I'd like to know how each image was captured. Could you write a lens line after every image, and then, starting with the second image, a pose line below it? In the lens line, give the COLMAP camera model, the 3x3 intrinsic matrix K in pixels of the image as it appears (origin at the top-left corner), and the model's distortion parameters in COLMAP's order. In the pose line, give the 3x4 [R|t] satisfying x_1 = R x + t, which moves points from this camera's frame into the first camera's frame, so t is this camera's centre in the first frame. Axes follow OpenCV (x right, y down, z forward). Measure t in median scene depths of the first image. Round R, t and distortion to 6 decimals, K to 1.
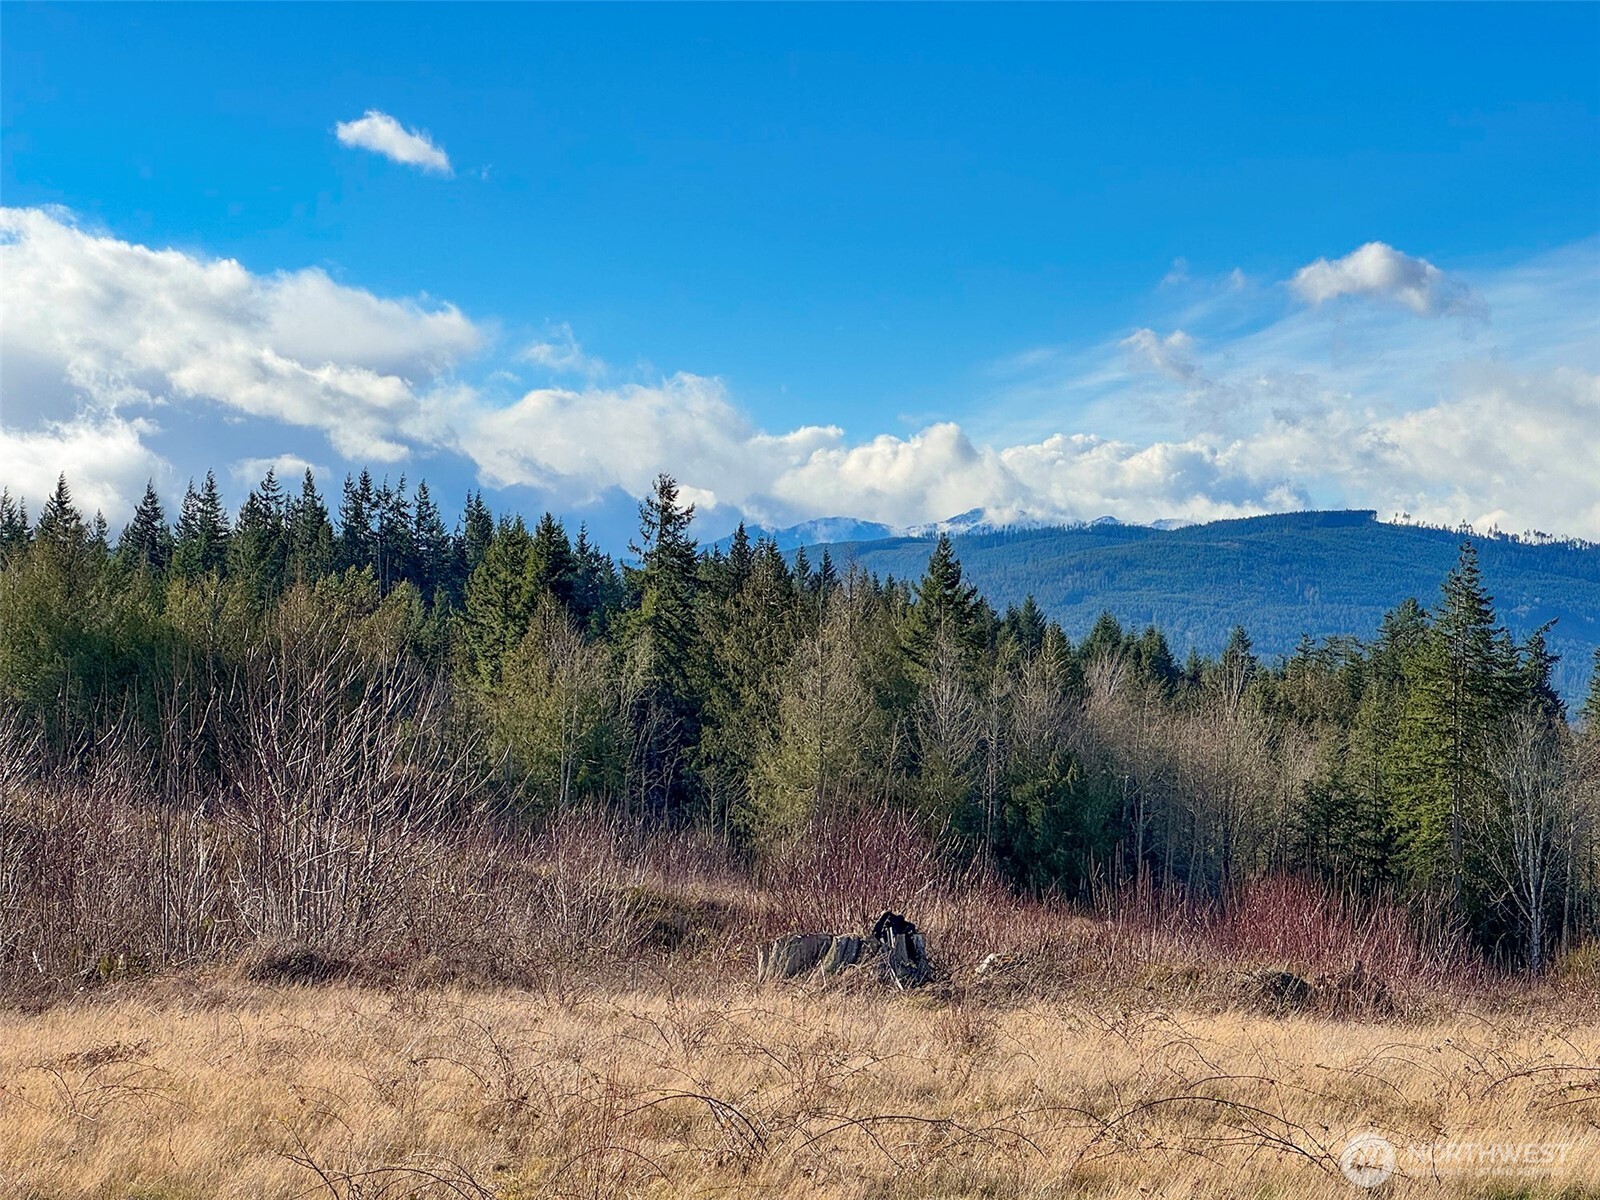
lens RADIAL K [[3326.6, 0, 800.0], [0, 3326.6, 600.0], [0, 0, 1]] dist [-0.075432, 3.142403]
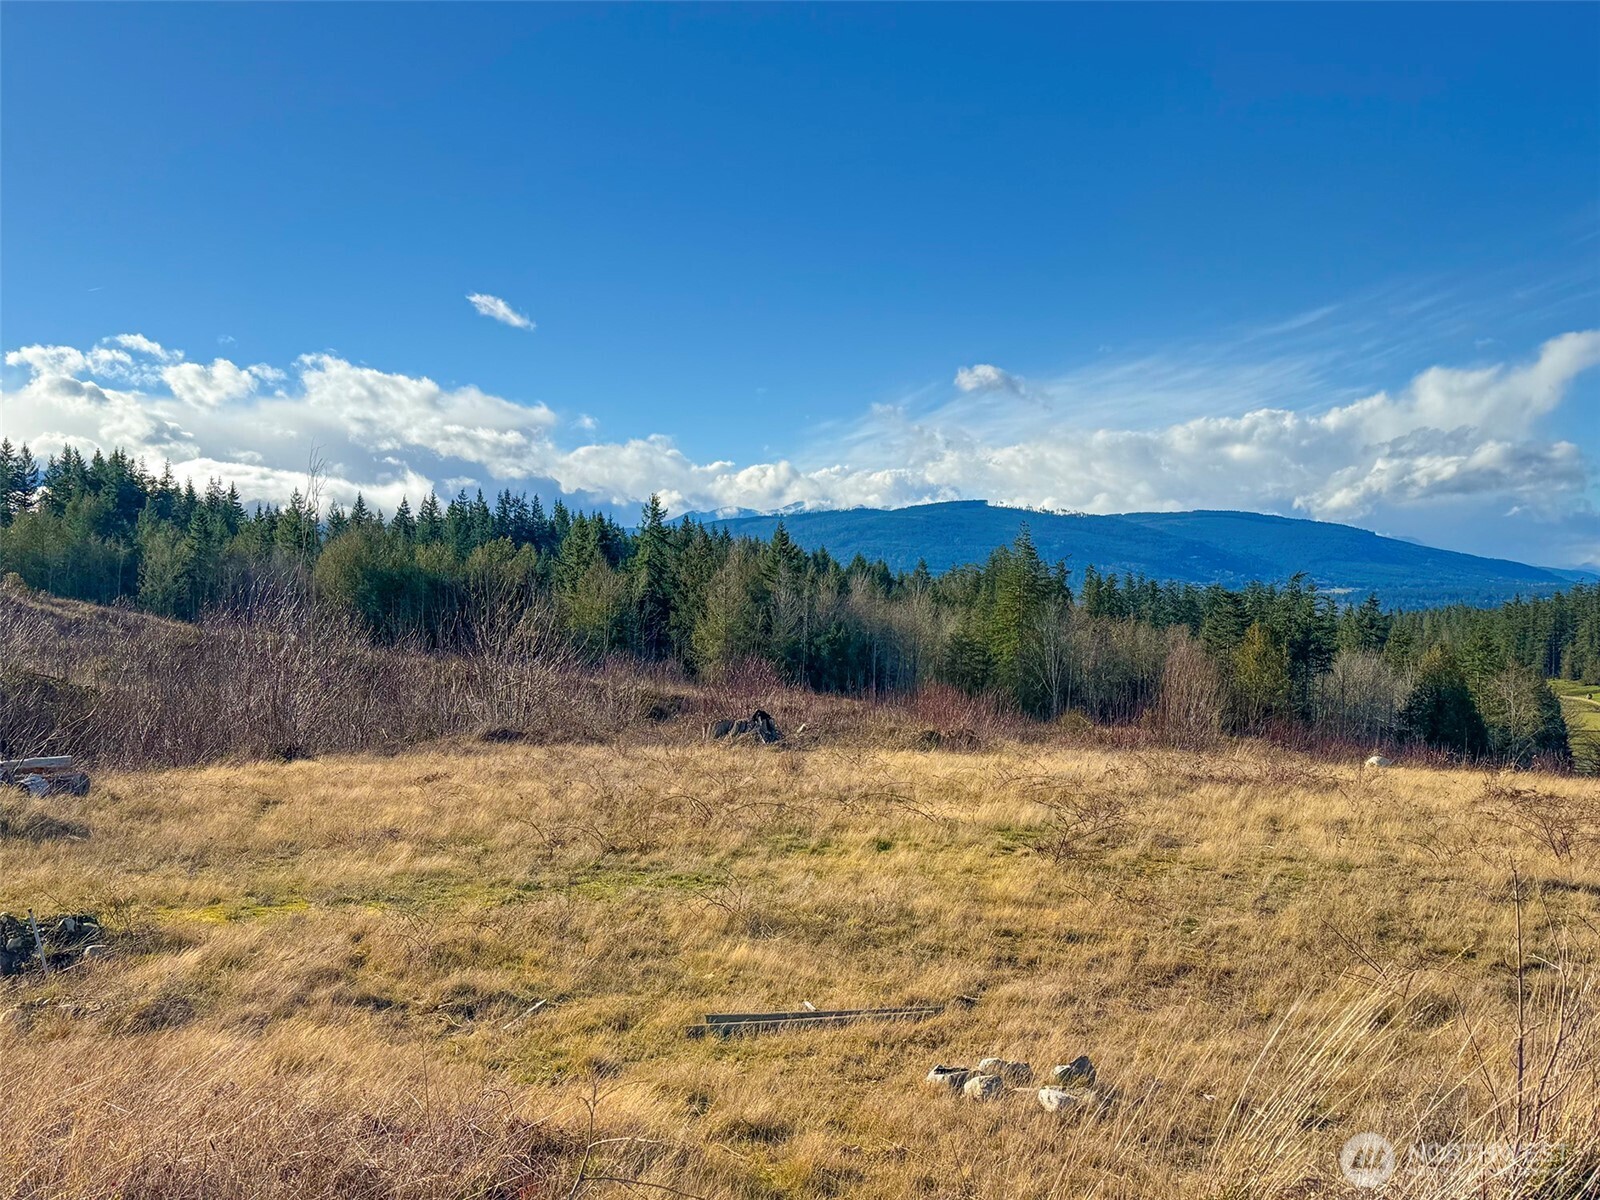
lens RADIAL K [[2072.5, 0, 800.0], [0, 2072.5, 600.0], [0, 0, 1]] dist [0.146584, -0.039508]
pose [[0.998727, -0.008620, 0.049690, -0.012044], [0.004793, 0.997048, 0.076635, -0.070966], [-0.050204, -0.076299, 0.995820, -0.332747]]
